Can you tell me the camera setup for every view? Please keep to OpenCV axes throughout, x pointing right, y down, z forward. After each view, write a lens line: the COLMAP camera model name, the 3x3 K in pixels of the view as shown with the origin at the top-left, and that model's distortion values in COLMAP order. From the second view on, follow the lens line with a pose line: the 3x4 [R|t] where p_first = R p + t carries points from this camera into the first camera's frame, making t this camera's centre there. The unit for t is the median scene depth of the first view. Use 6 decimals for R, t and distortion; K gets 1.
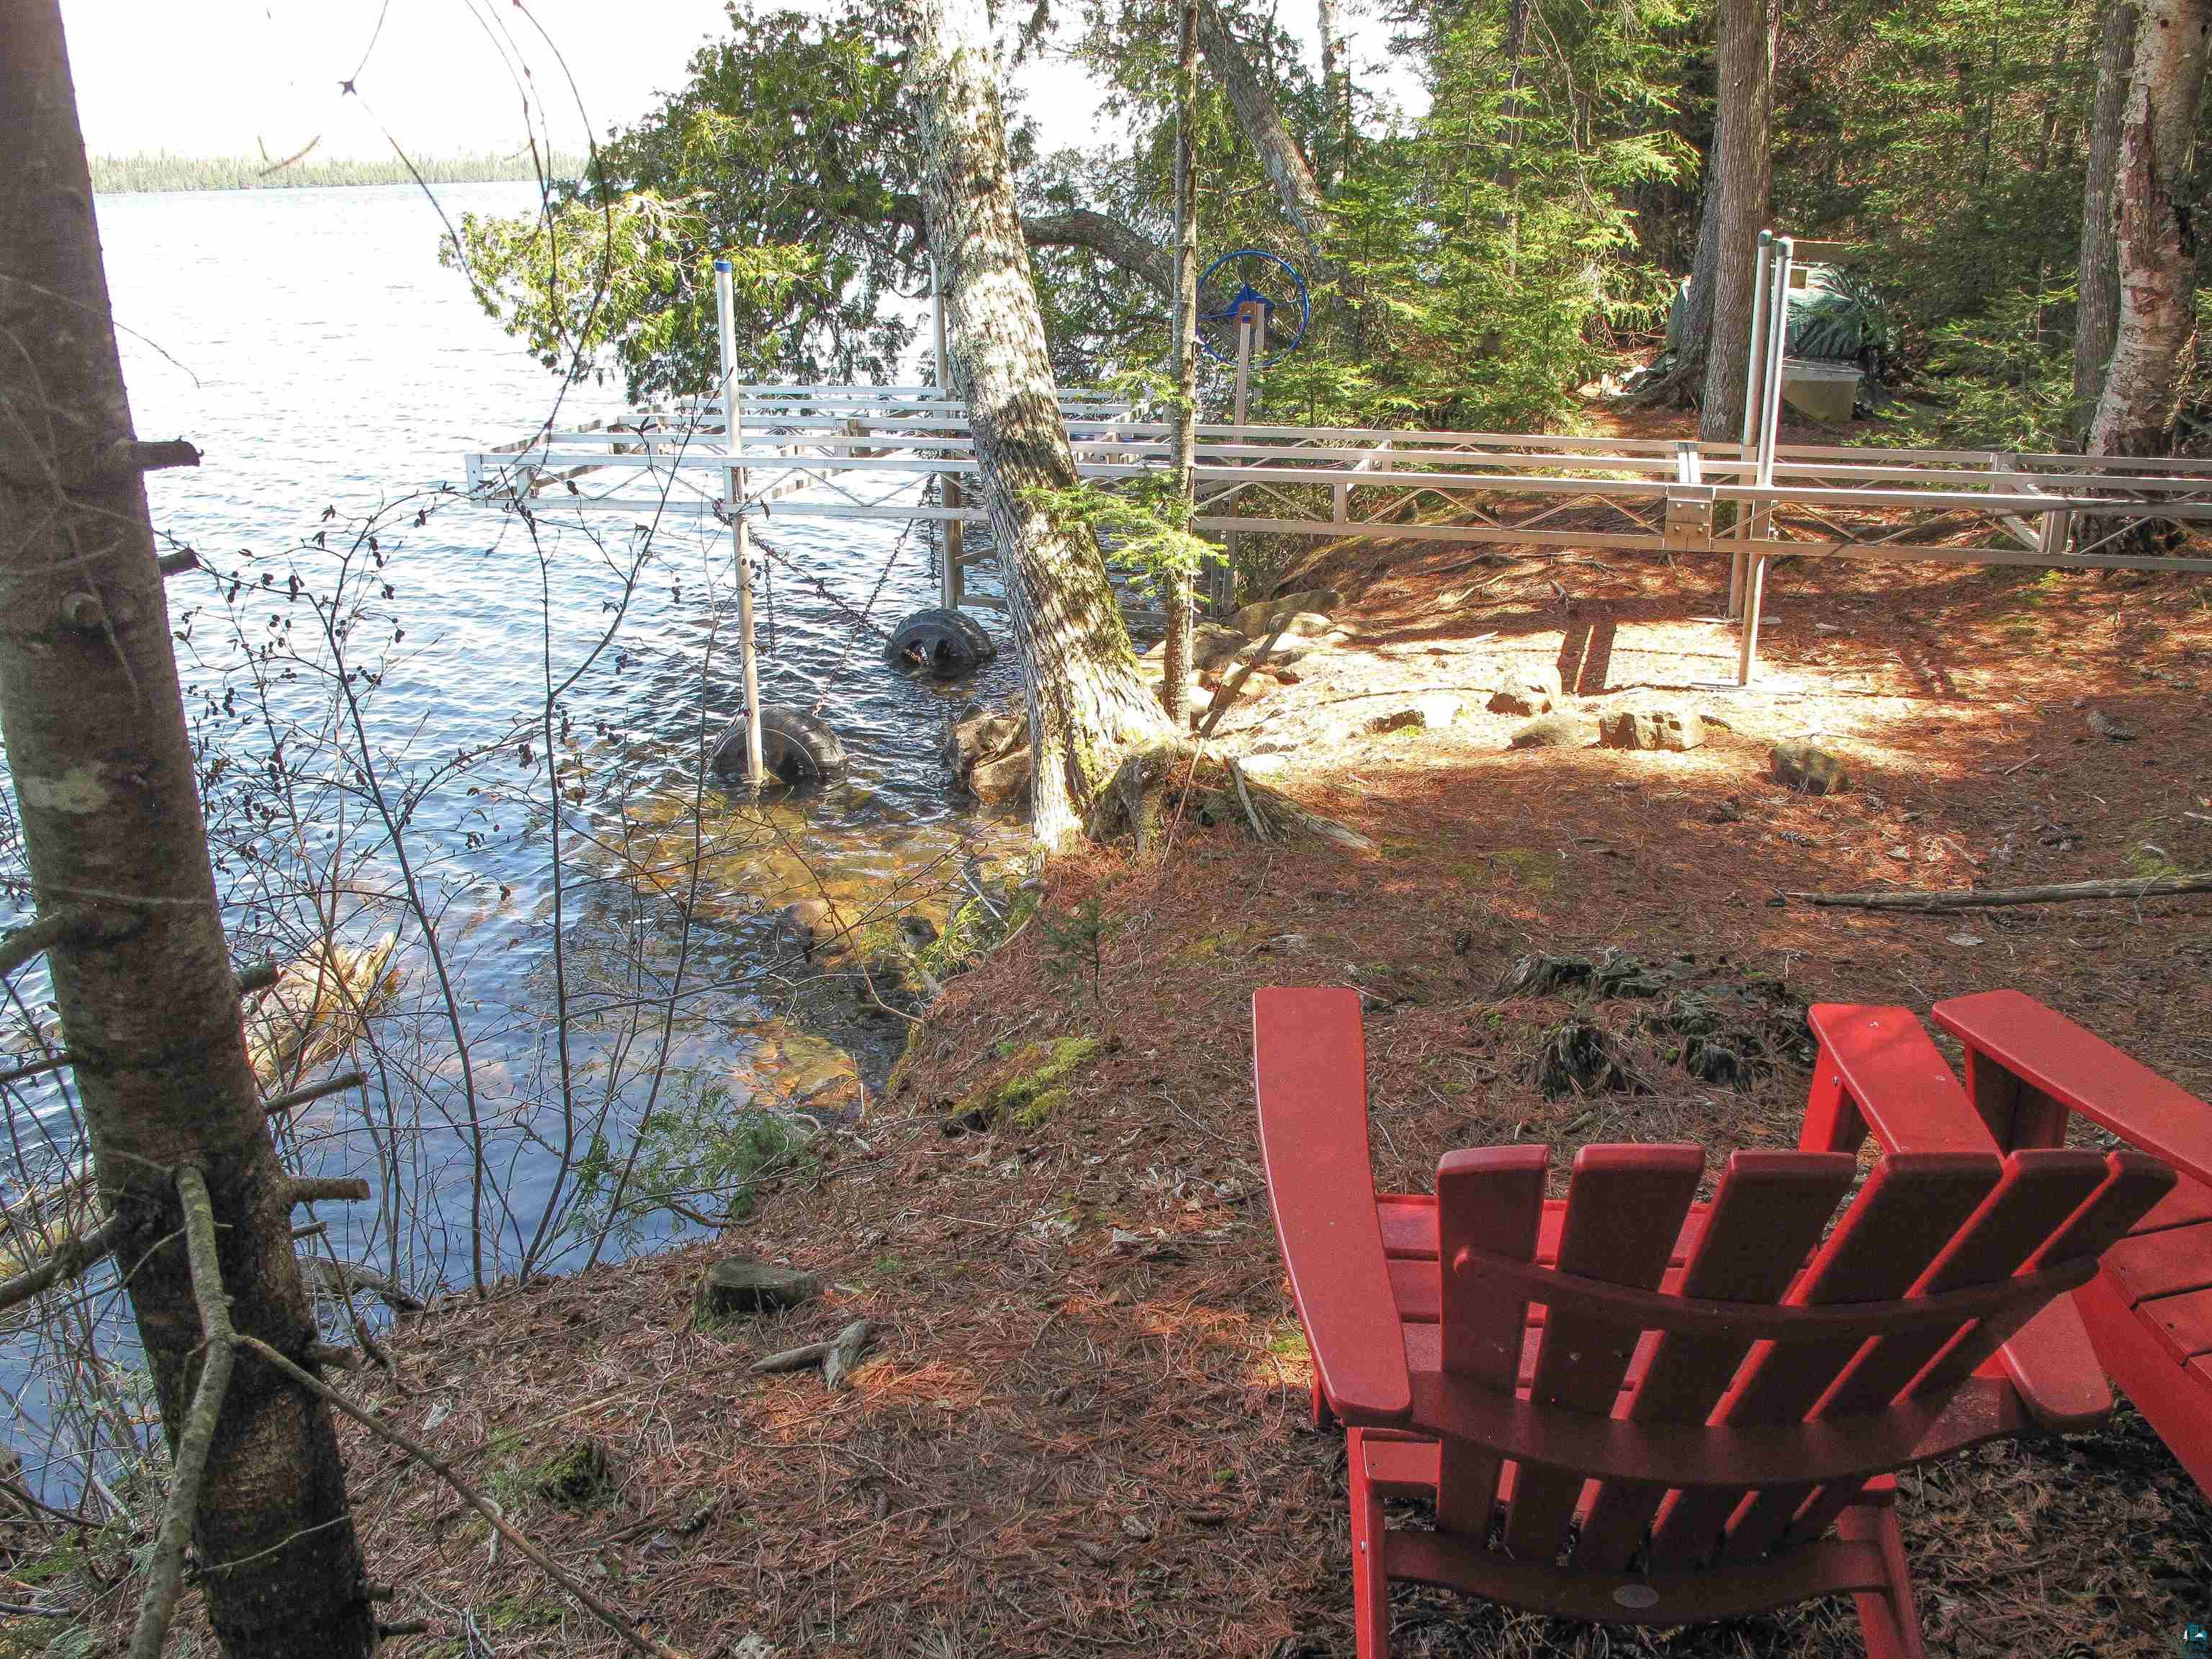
lens RADIAL K [[1866.1, 0, 1105.1], [0, 1866.1, 827.3], [0, 0, 1]] dist [-0.125117, 0.076985]
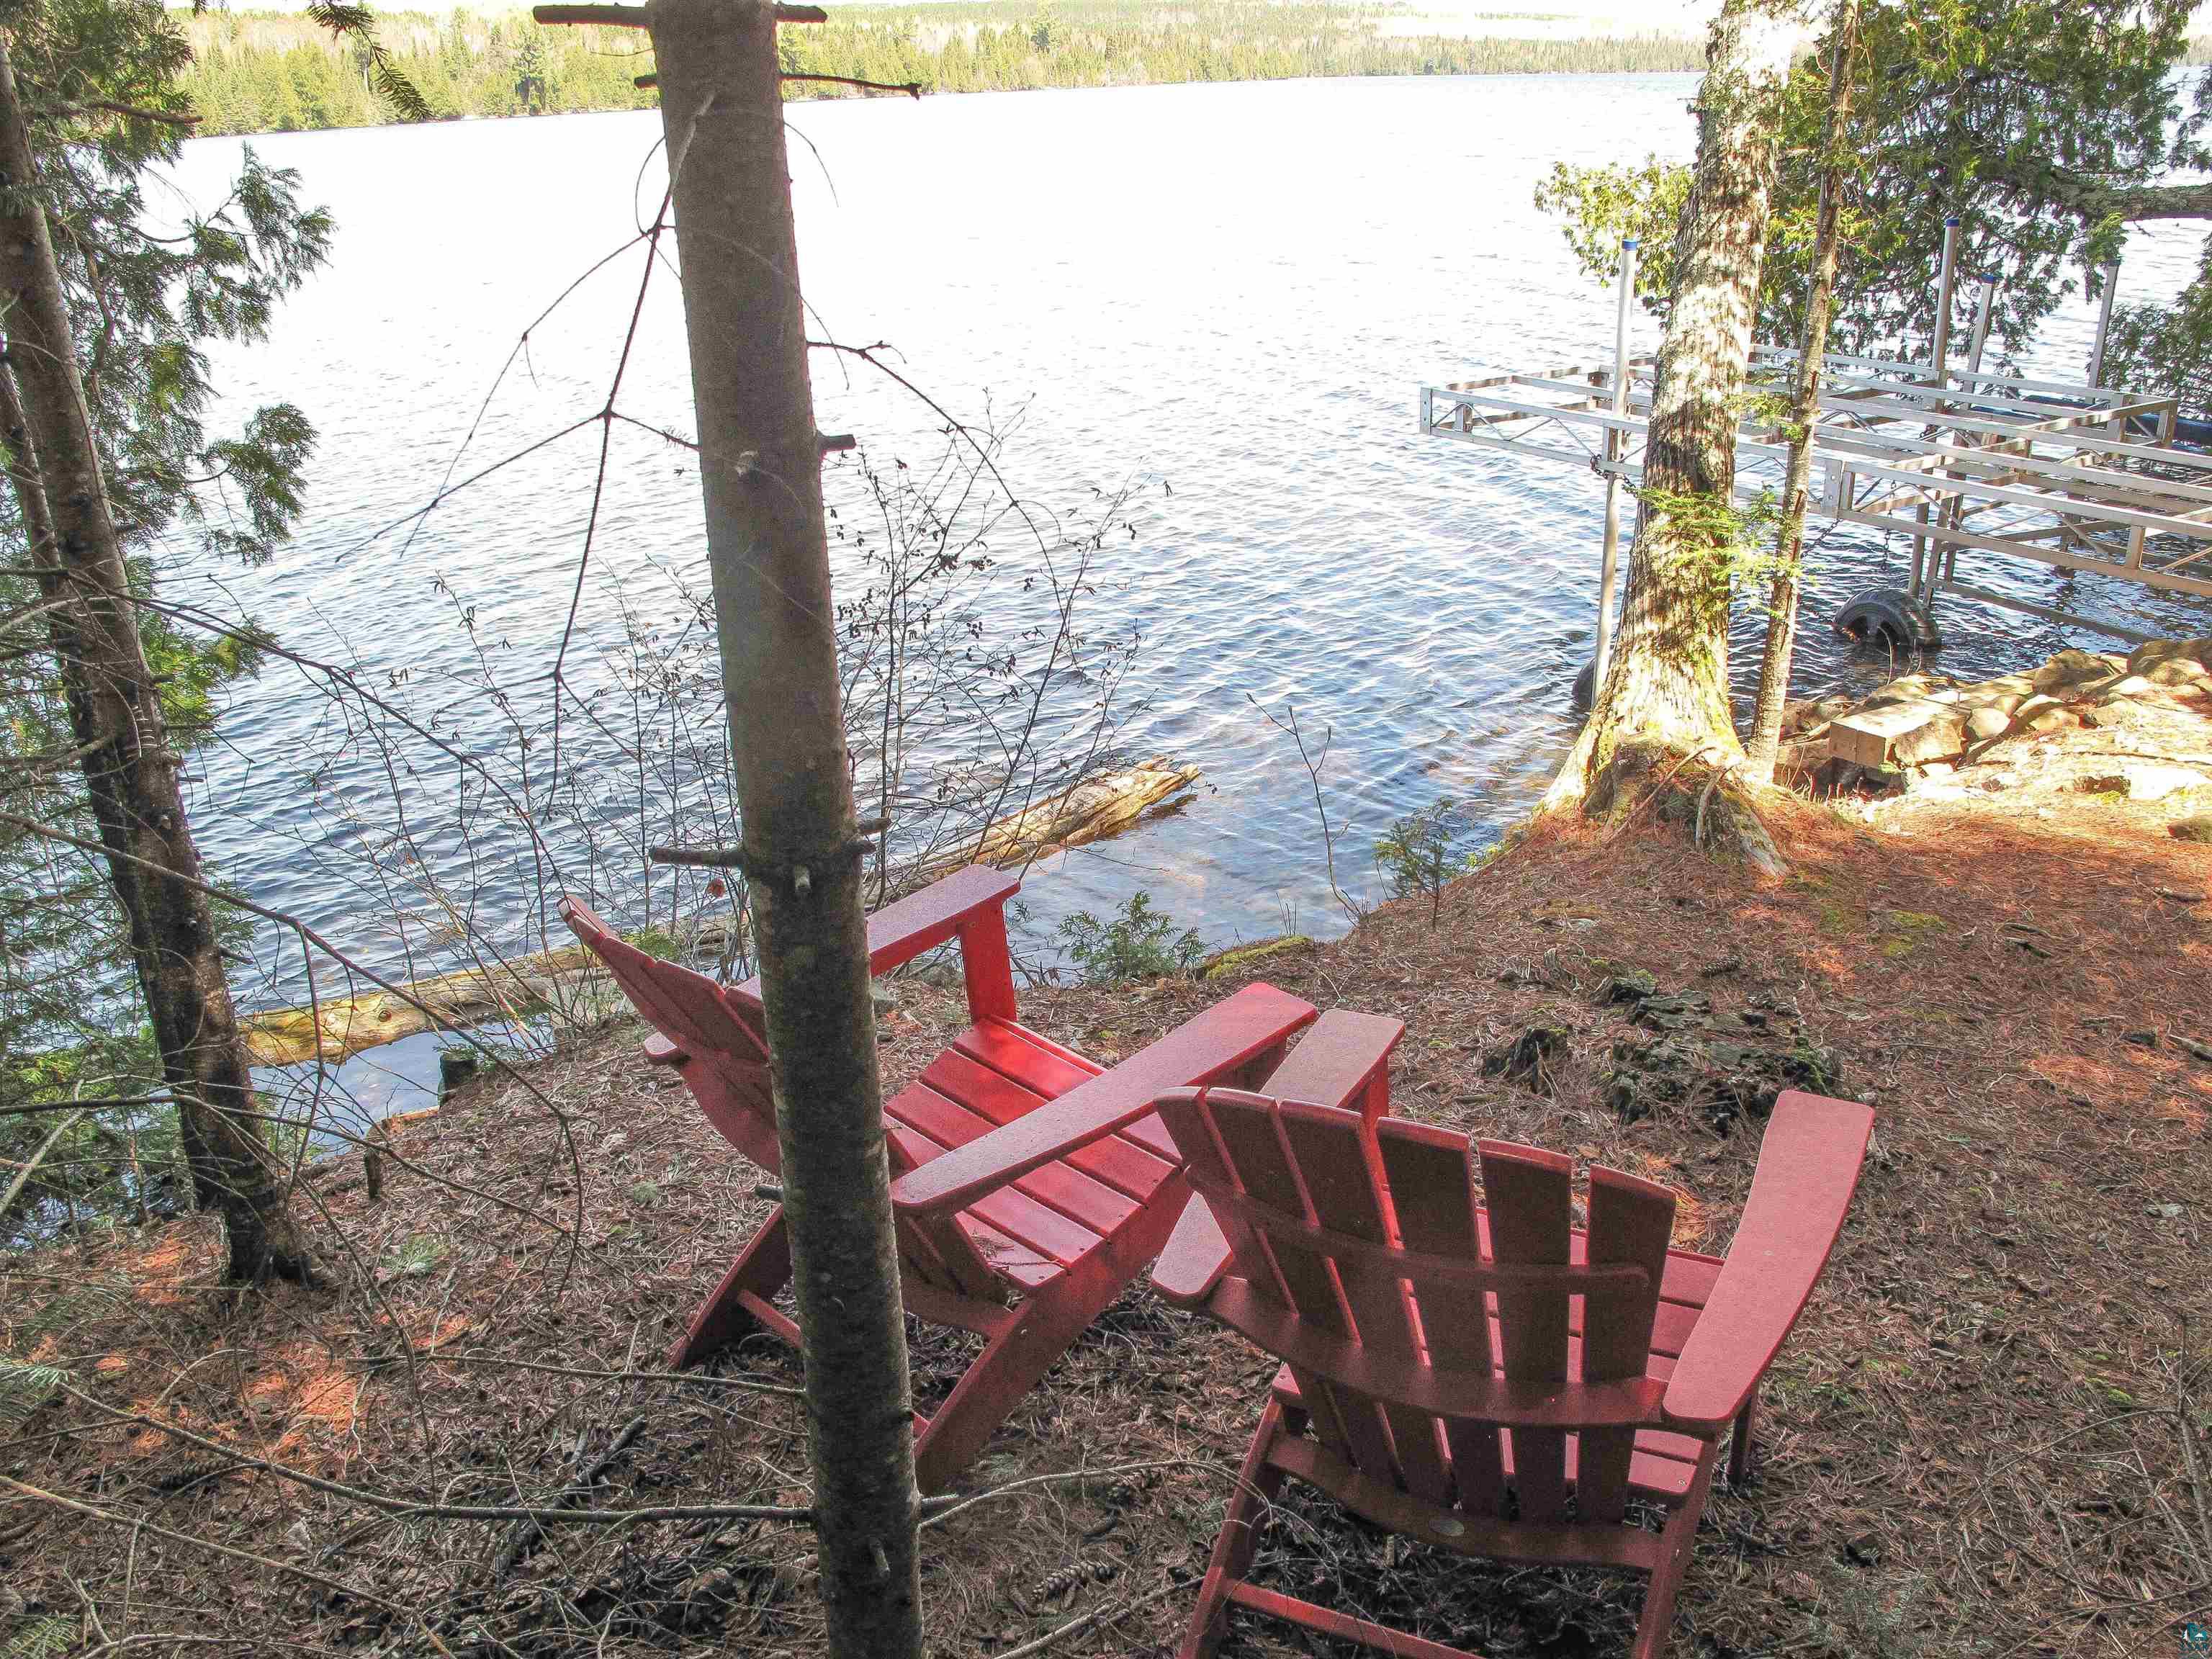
lens RADIAL K [[1866.1, 0, 1087.9], [0, 1866.1, 847.2], [0, 0, 1]] dist [-0.125117, 0.076985]
pose [[0.738505, 0.246080, -0.627738, 0.418054], [-0.203270, 0.968960, 0.140705, -0.058751], [0.642877, 0.023689, 0.765603, -0.038721]]
